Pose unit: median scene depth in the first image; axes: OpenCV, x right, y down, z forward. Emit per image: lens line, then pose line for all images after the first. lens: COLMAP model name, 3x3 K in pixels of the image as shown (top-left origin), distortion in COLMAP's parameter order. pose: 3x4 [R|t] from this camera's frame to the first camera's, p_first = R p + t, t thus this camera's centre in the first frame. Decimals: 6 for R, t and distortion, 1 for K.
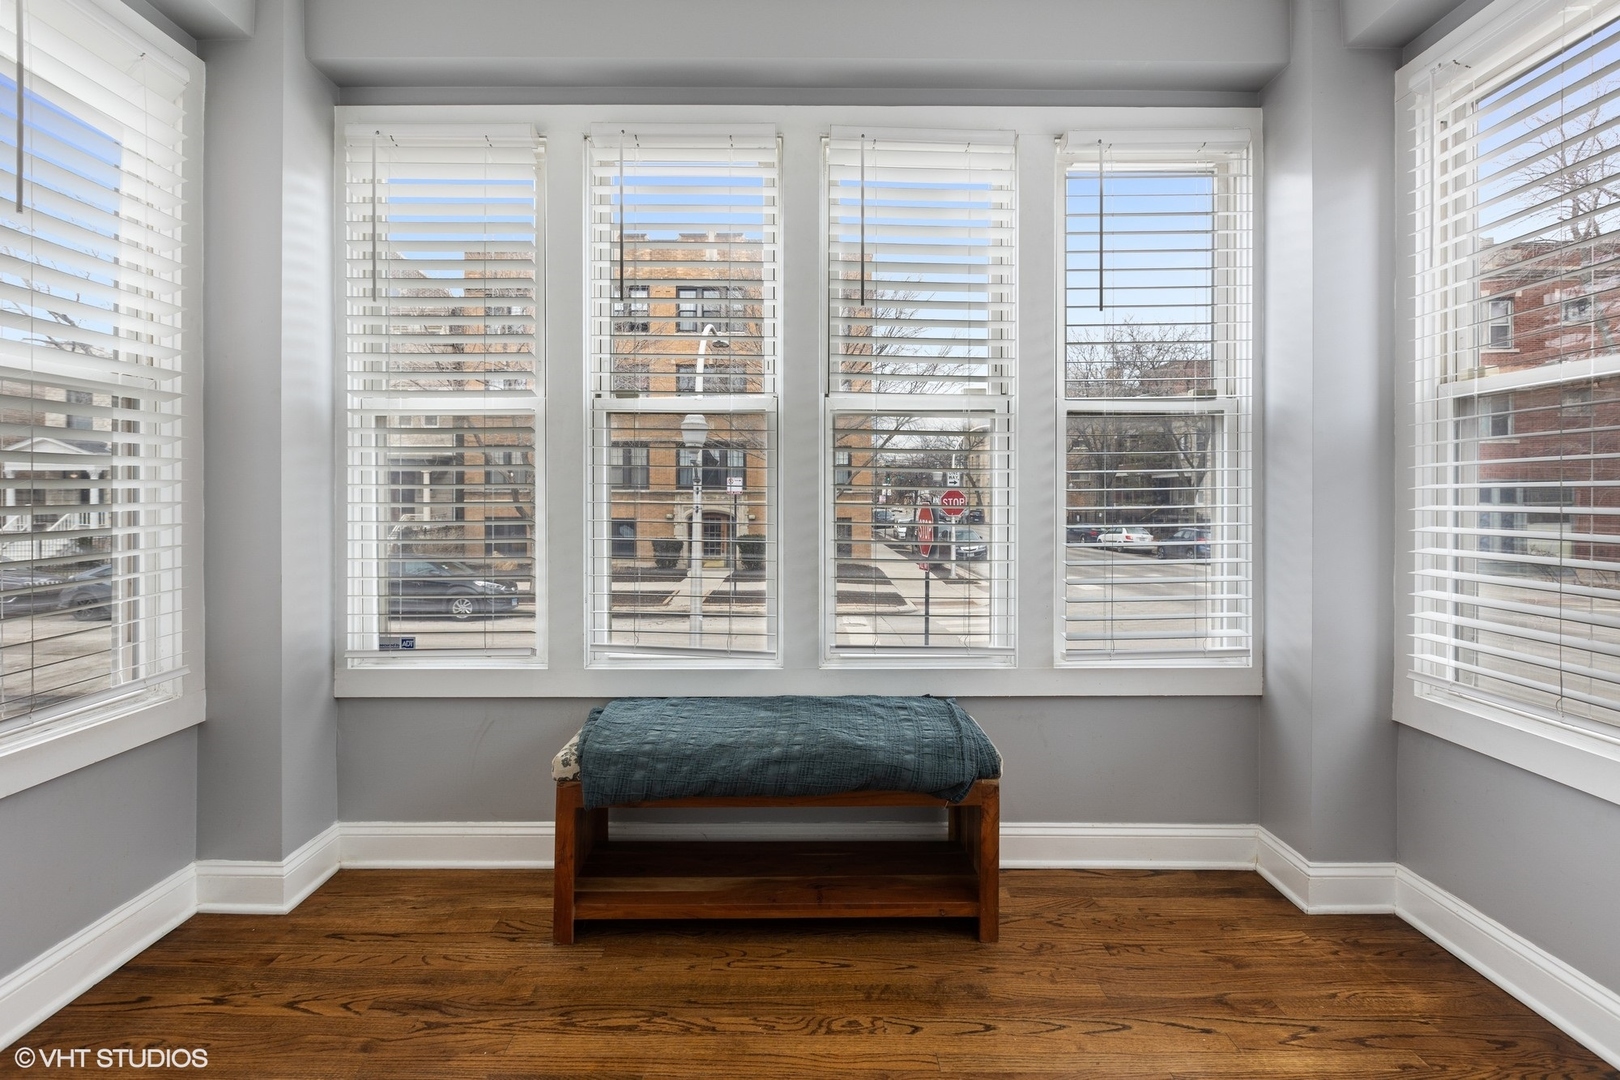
lens RADIAL K [[769.9, 0, 800.6], [0, 769.9, 497.3], [0, 0, 1]] dist [-0.001939, -0.000801]
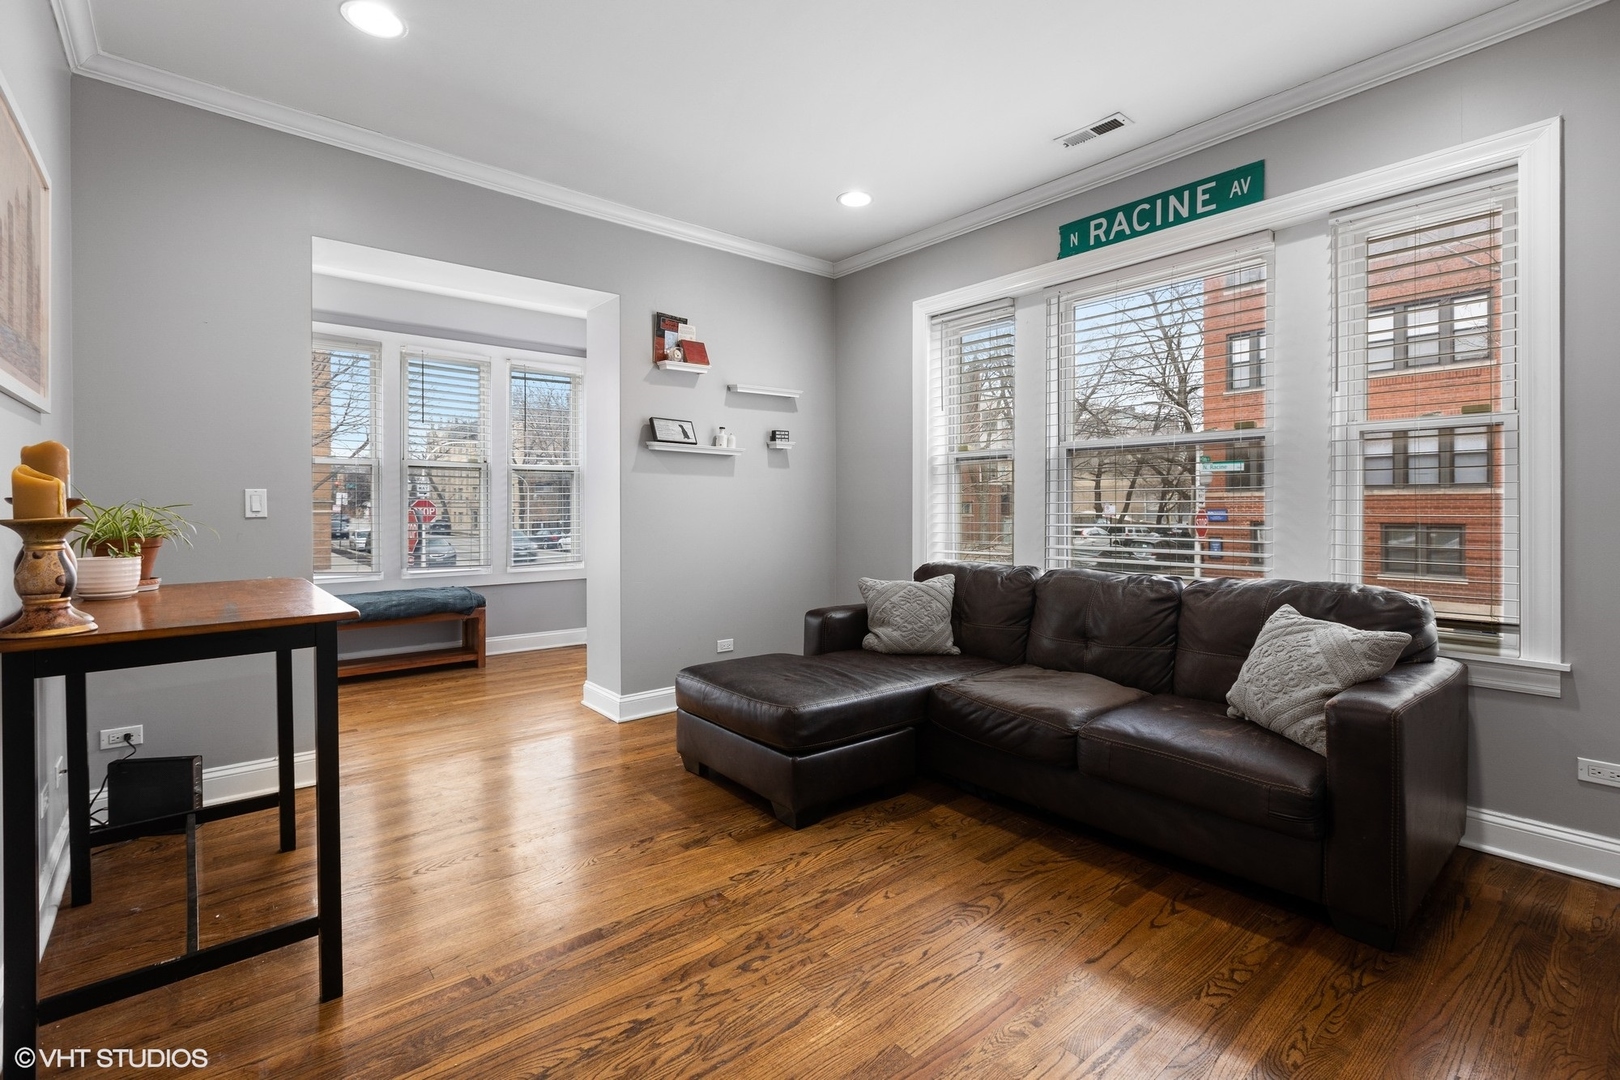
lens RADIAL K [[729.5, 0, 805.6], [0, 729.5, 507.2], [0, 0, 1]] dist [-0.000763, -0.000014]
pose [[0.768733, -0.004541, 0.639554, -0.445611], [0.004600, 0.999988, 0.001571, 0.015317], [-0.639554, 0.001734, 0.768745, -1.459783]]
